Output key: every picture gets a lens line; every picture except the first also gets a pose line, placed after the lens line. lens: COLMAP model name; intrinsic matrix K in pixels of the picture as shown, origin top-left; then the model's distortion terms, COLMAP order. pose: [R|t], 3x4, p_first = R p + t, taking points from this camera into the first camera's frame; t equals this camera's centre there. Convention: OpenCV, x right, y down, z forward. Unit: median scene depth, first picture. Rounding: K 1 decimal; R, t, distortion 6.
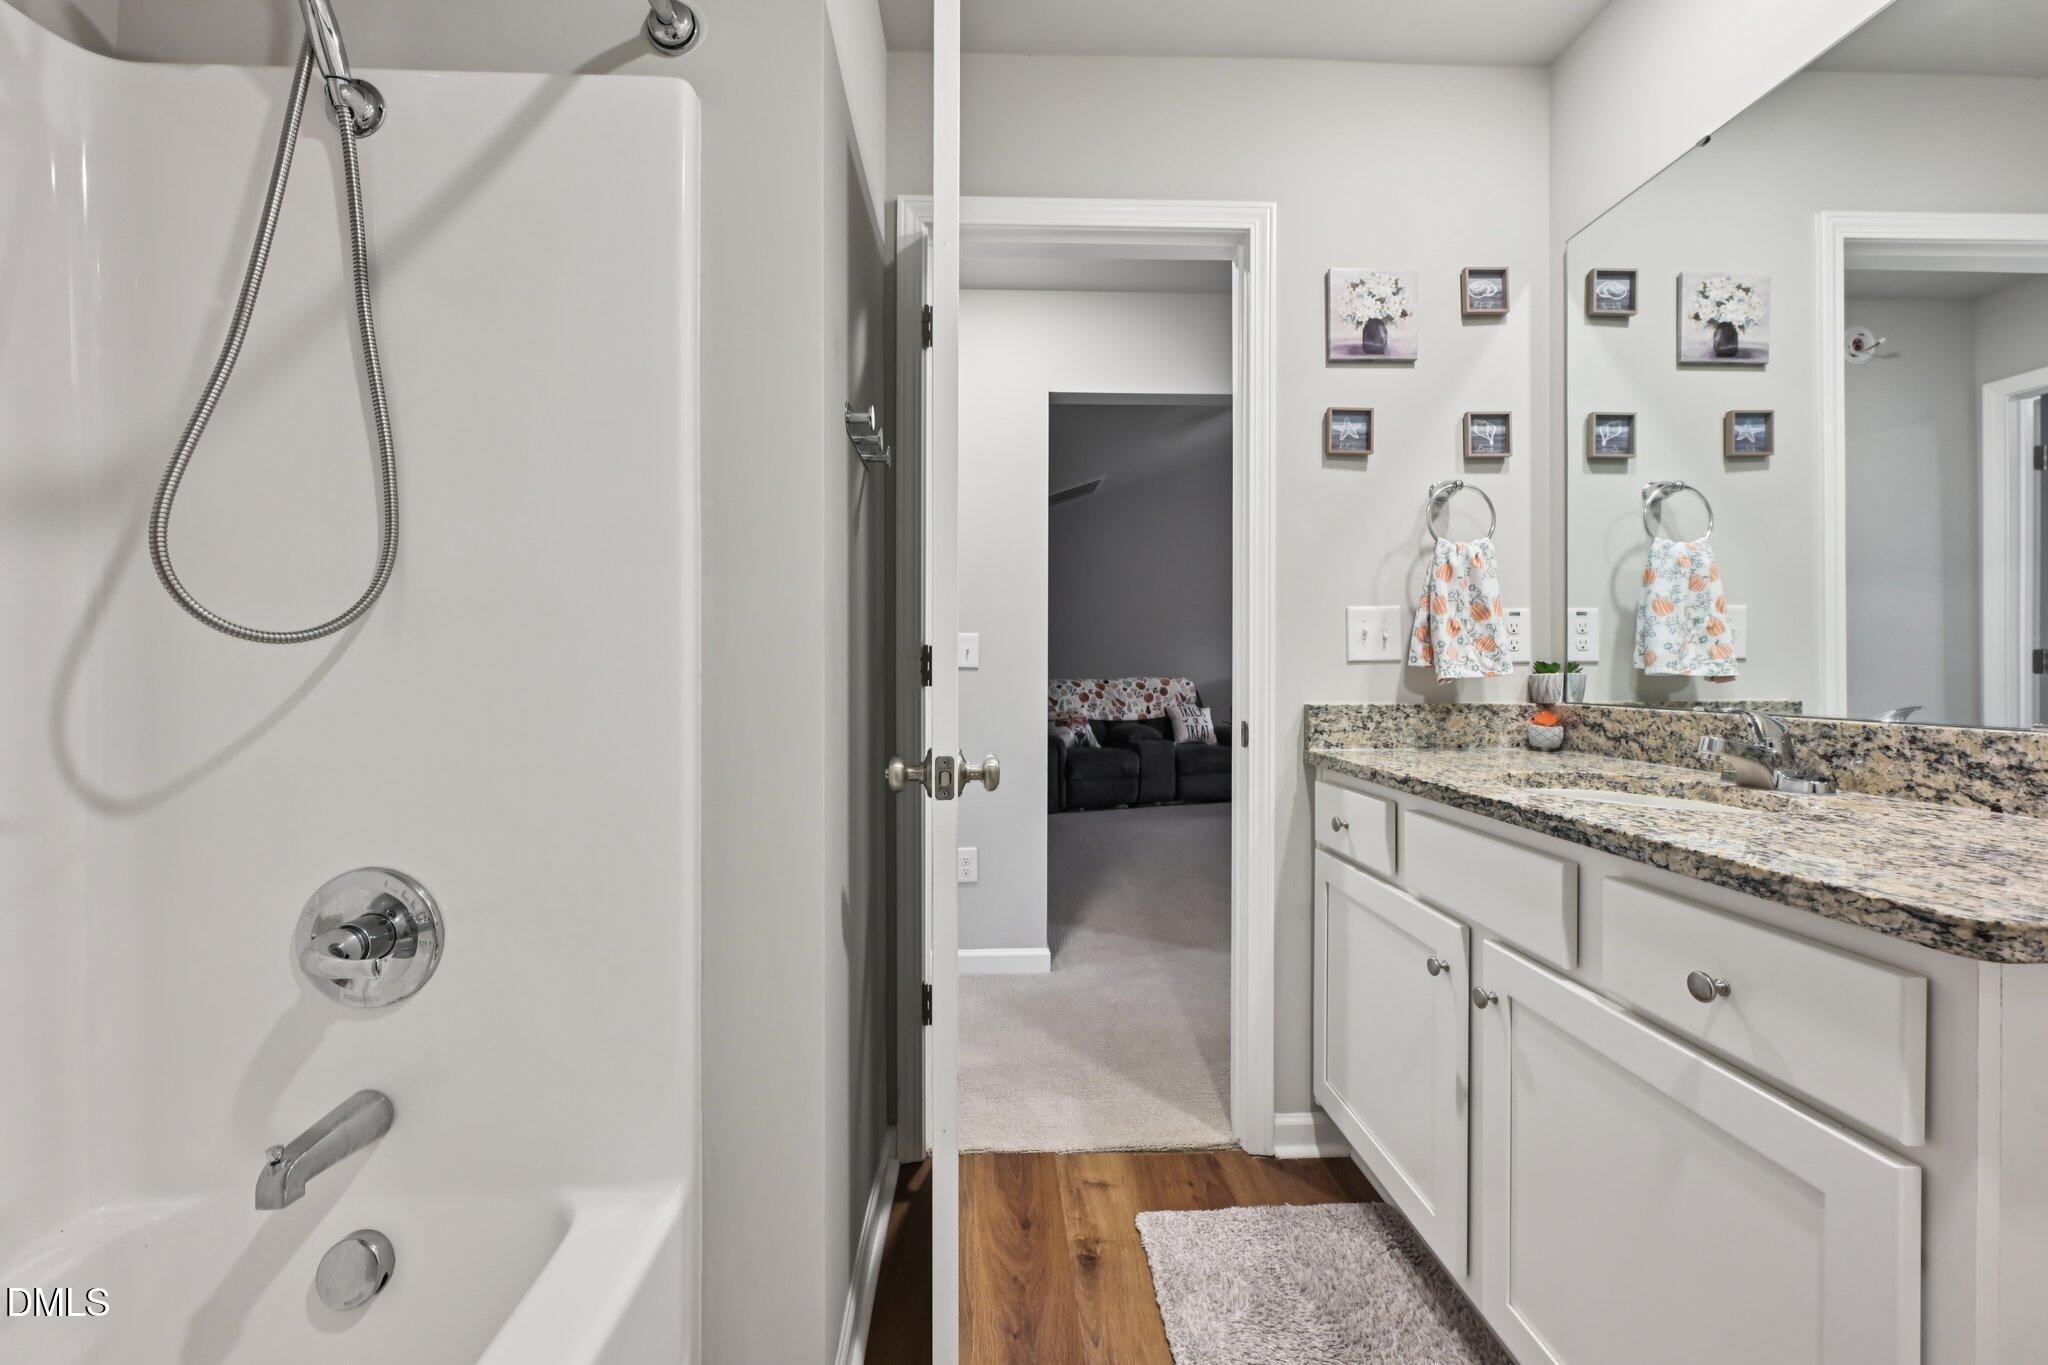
lens RADIAL K [[817.1, 0, 1021.9], [0, 817.1, 676.9], [0, 0, 1]] dist [-0.000523, 0.000093]
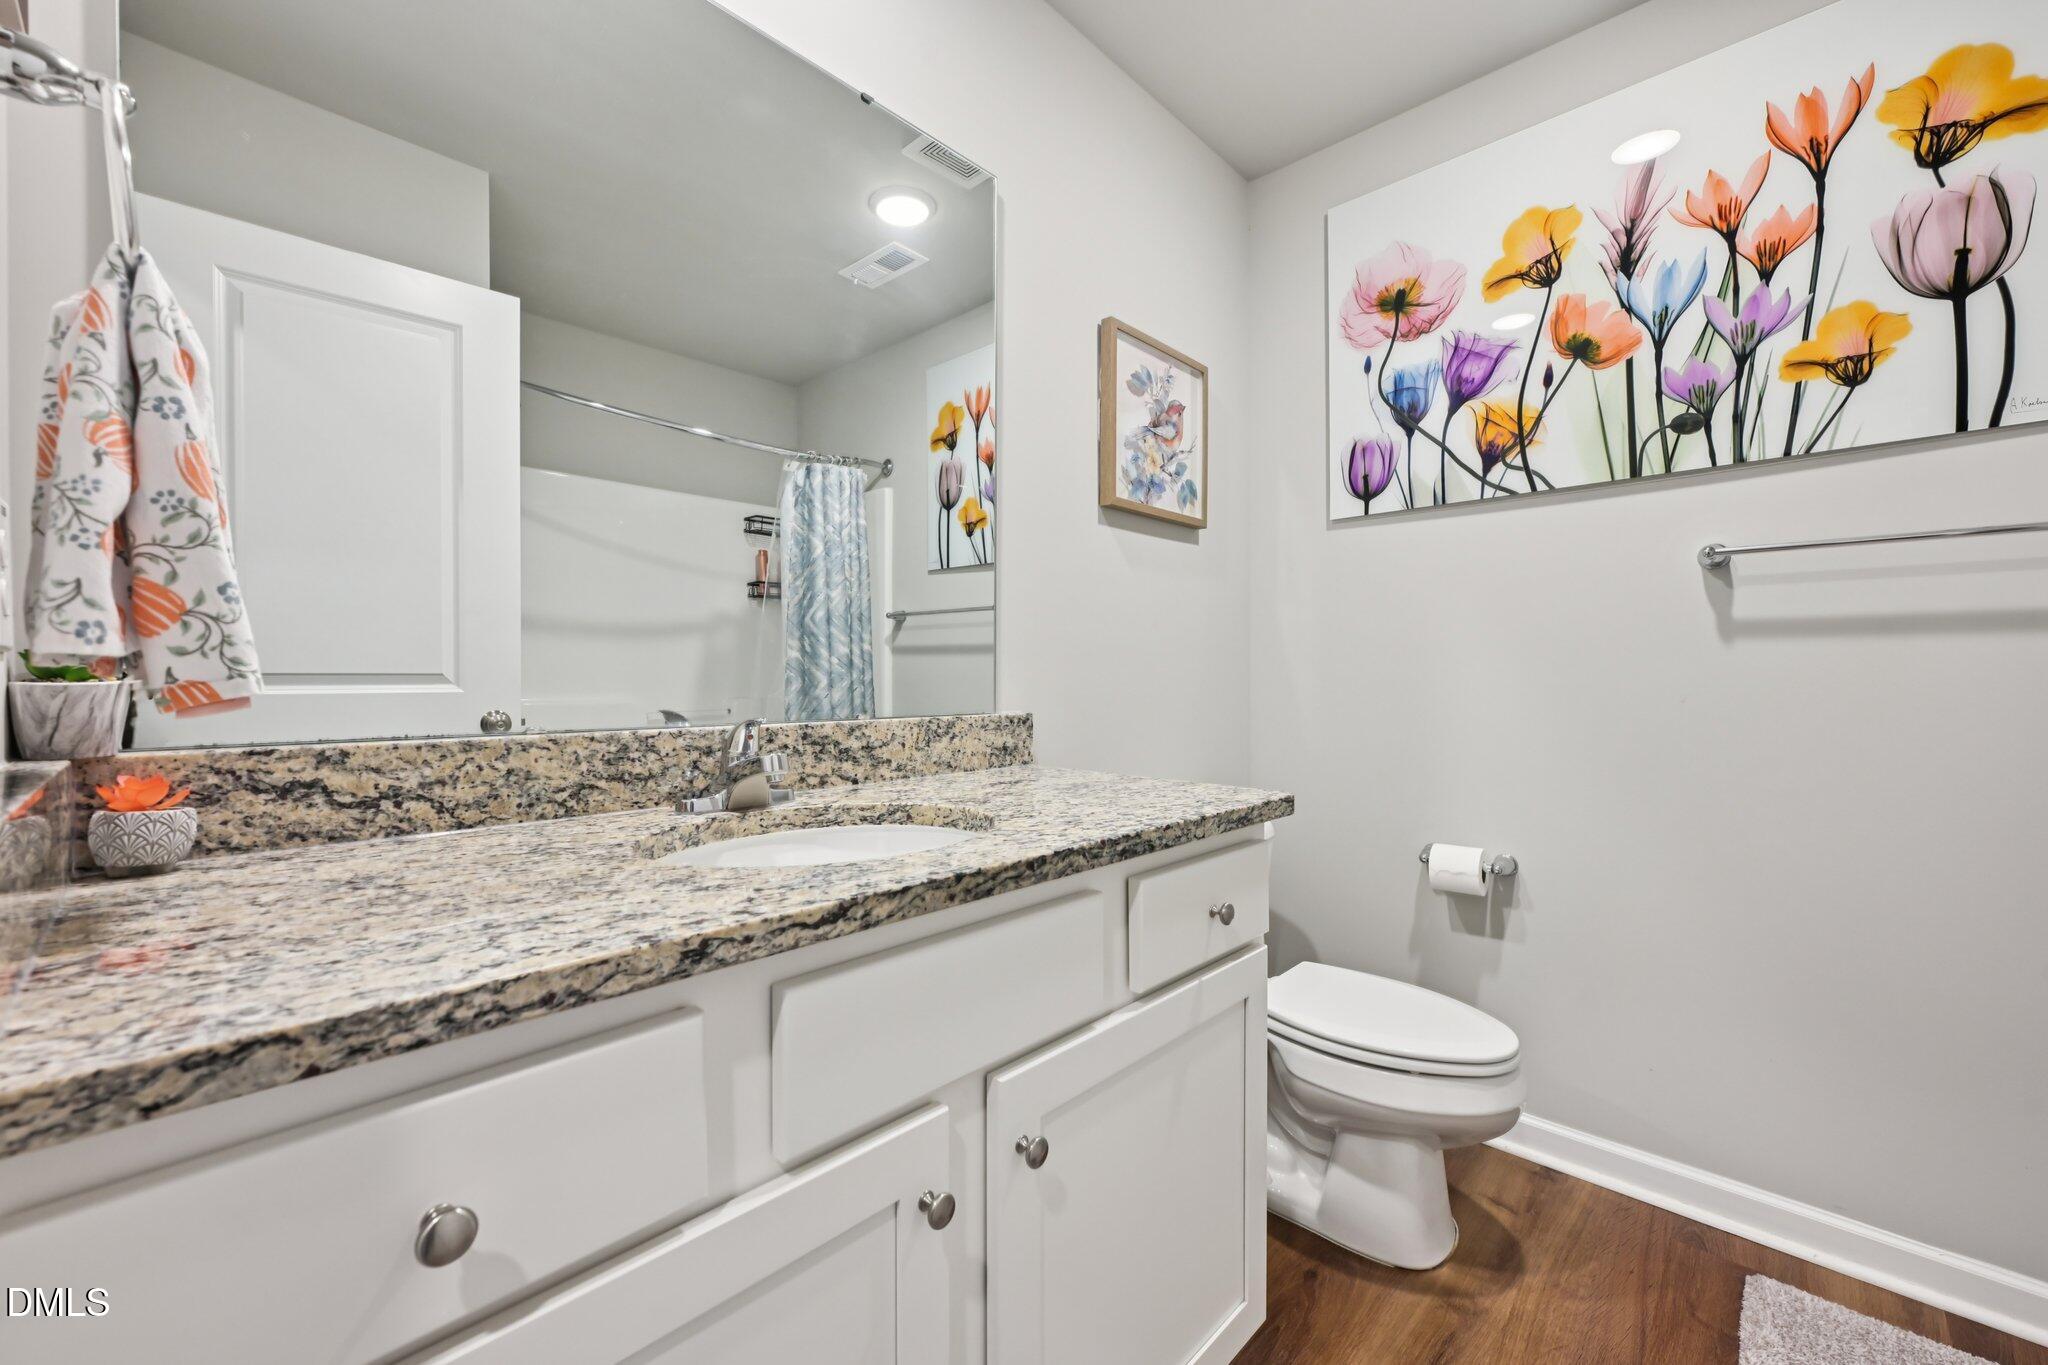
lens RADIAL K [[817.1, 0, 1021.9], [0, 817.1, 676.9], [0, 0, 1]] dist [-0.000523, 0.000093]
pose [[-0.698269, -0.001820, 0.715833, 0.086181], [0.005132, 0.999958, 0.007549, -0.010751], [-0.715817, 0.008944, -0.698231, 1.573871]]
